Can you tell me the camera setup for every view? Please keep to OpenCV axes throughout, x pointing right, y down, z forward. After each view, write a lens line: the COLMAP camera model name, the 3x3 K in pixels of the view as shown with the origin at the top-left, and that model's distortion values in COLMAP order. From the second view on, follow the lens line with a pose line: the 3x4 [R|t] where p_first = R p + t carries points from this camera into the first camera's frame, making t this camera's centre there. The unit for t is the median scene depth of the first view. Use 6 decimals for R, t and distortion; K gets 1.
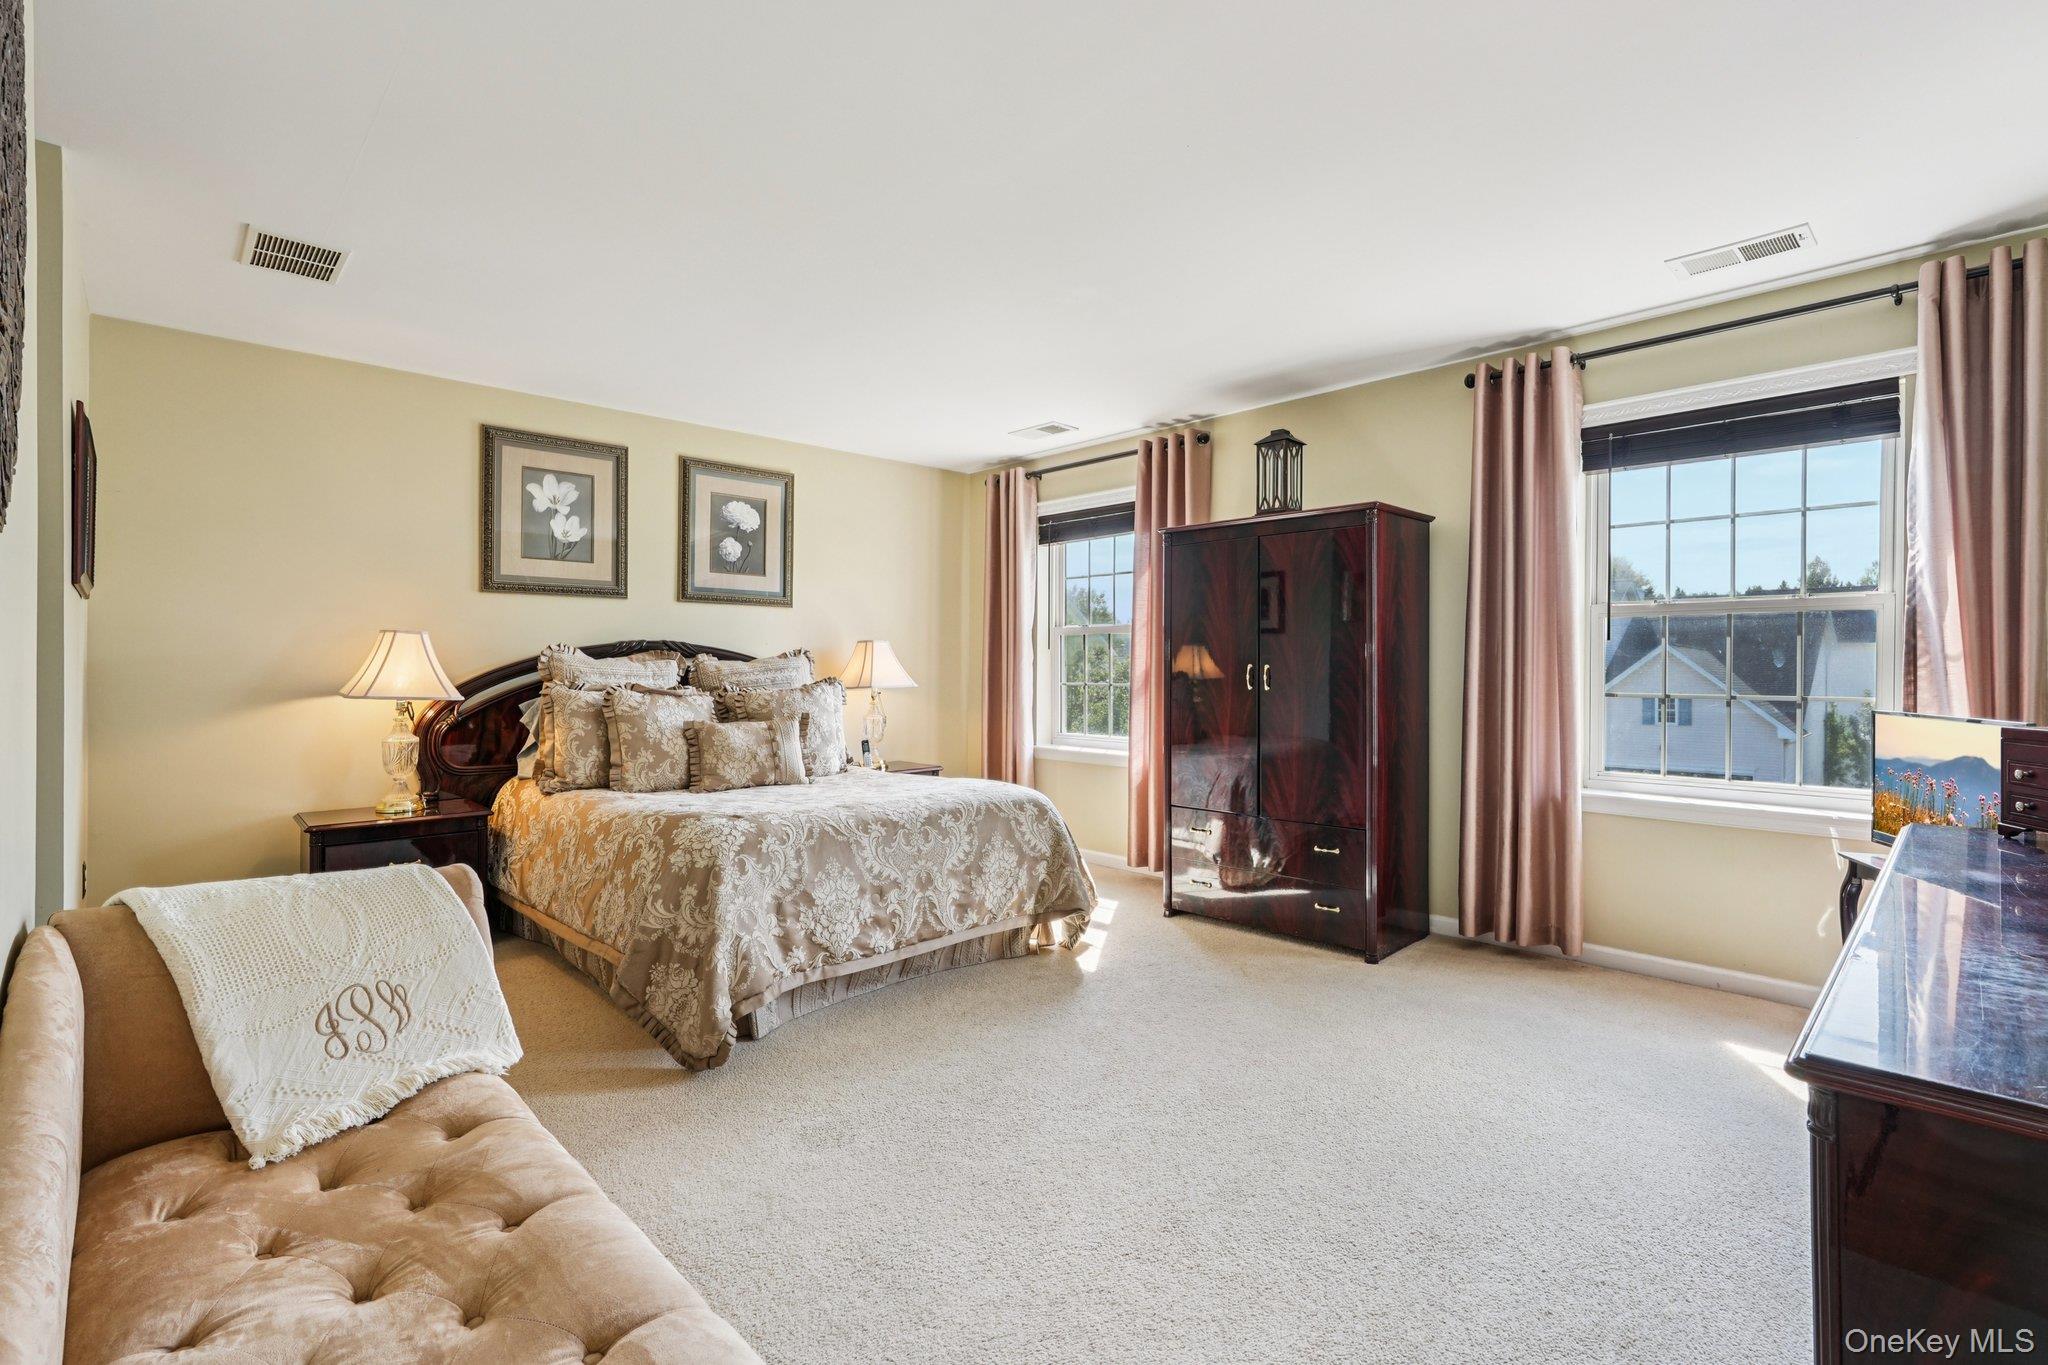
lens RADIAL K [[944.5, 0, 1025.8], [0, 944.5, 682.6], [0, 0, 1]] dist [-0.007765, 0.006320]
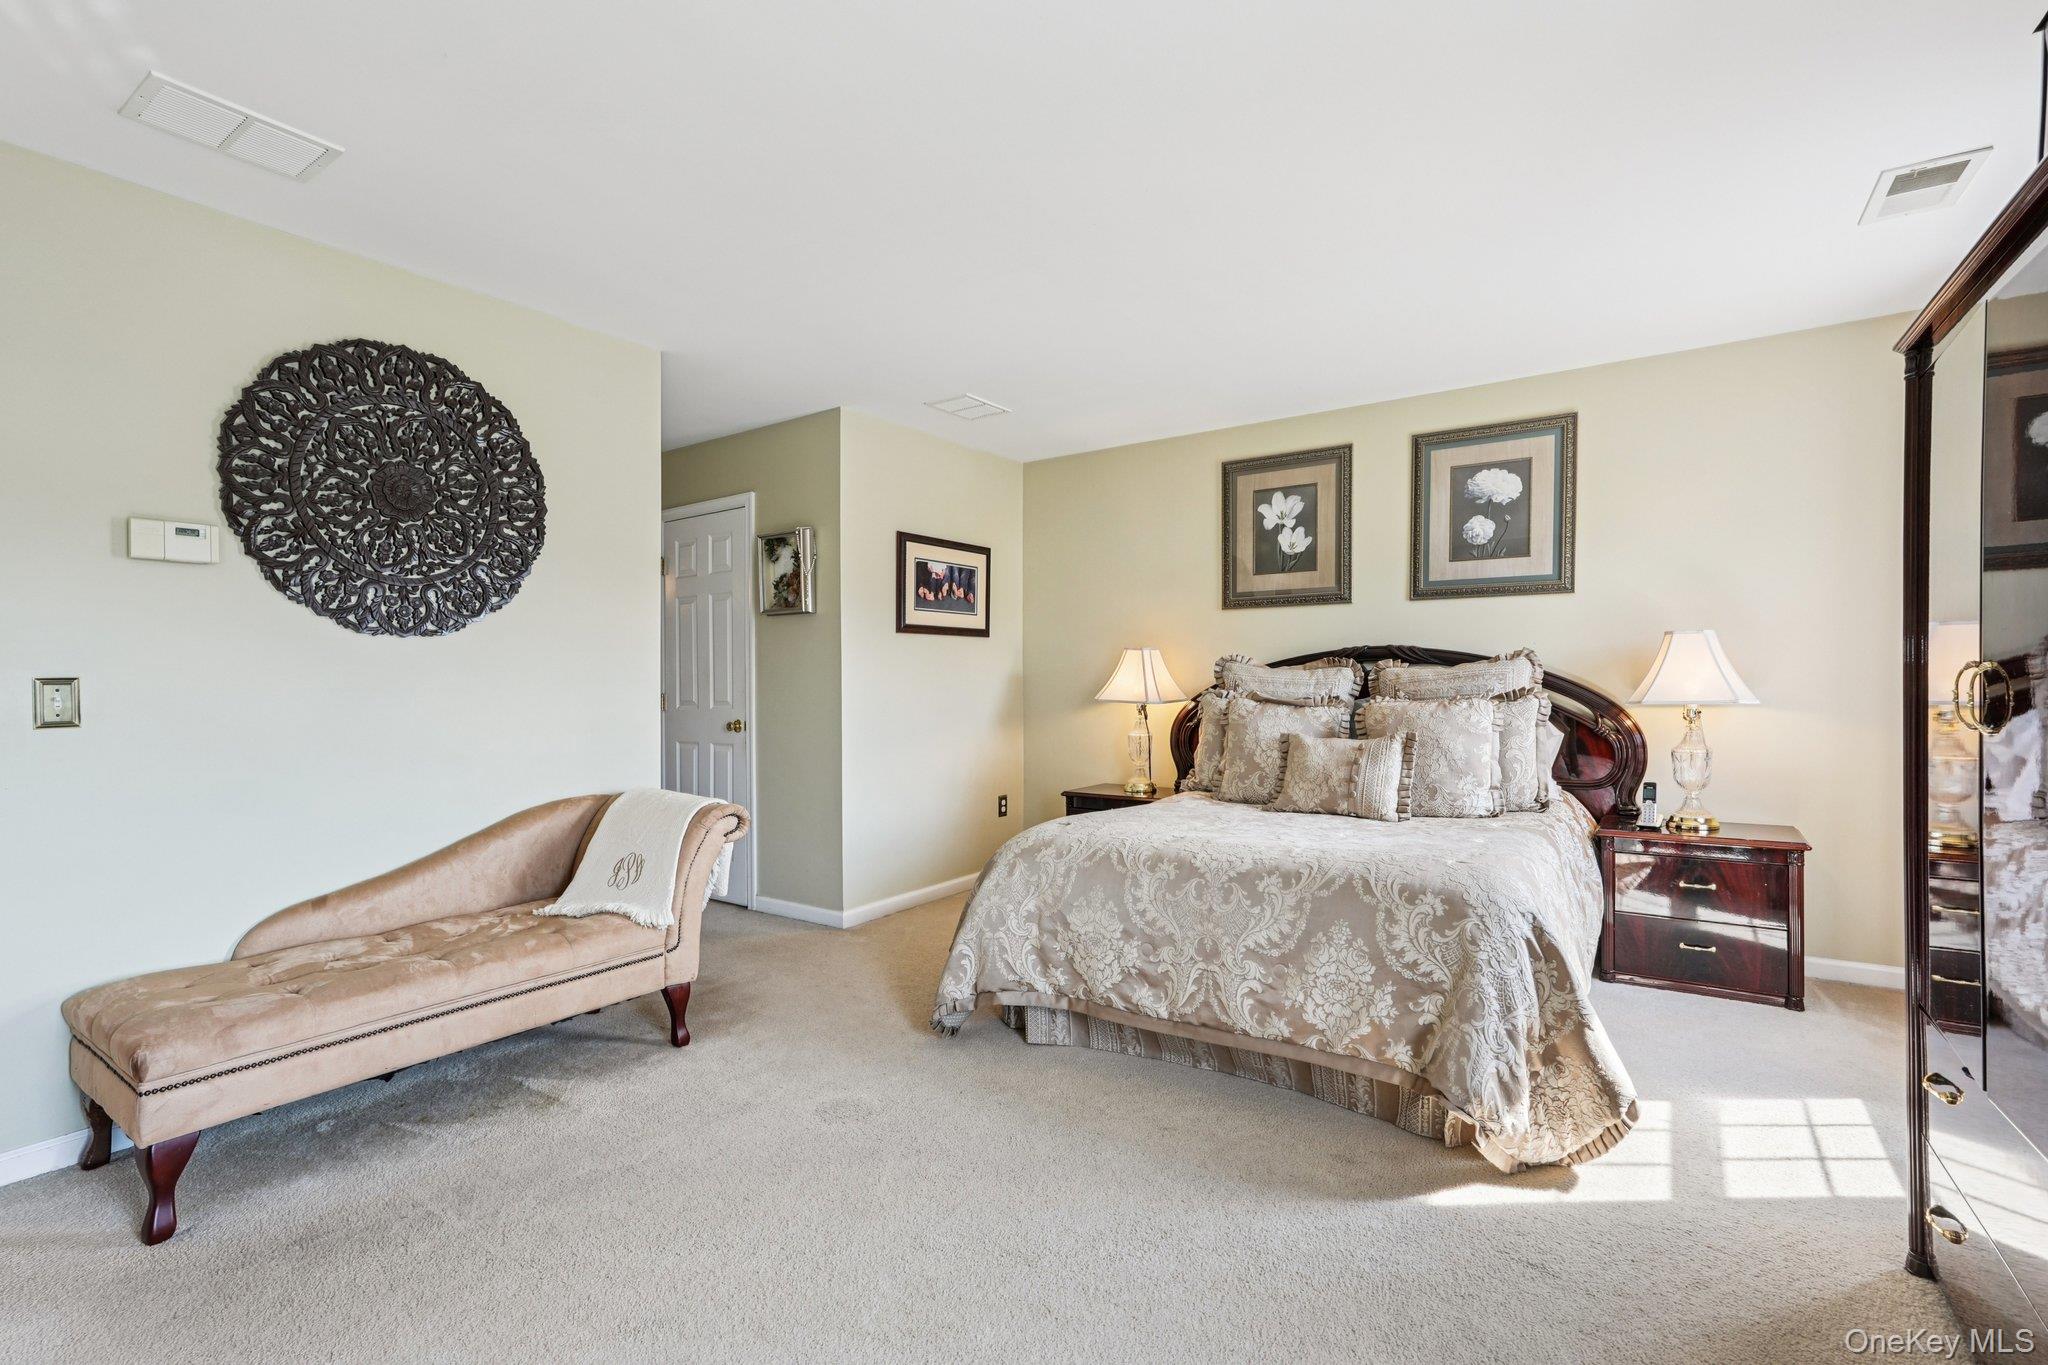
lens RADIAL K [[944.5, 0, 1022.7], [0, 944.5, 675.3], [0, 0, 1]] dist [-0.007765, 0.006320]
pose [[0.197149, -0.004120, -0.980365, 0.487127], [-0.007261, 0.999958, -0.005663, -0.009233], [0.980347, 0.008234, 0.197111, 0.535828]]
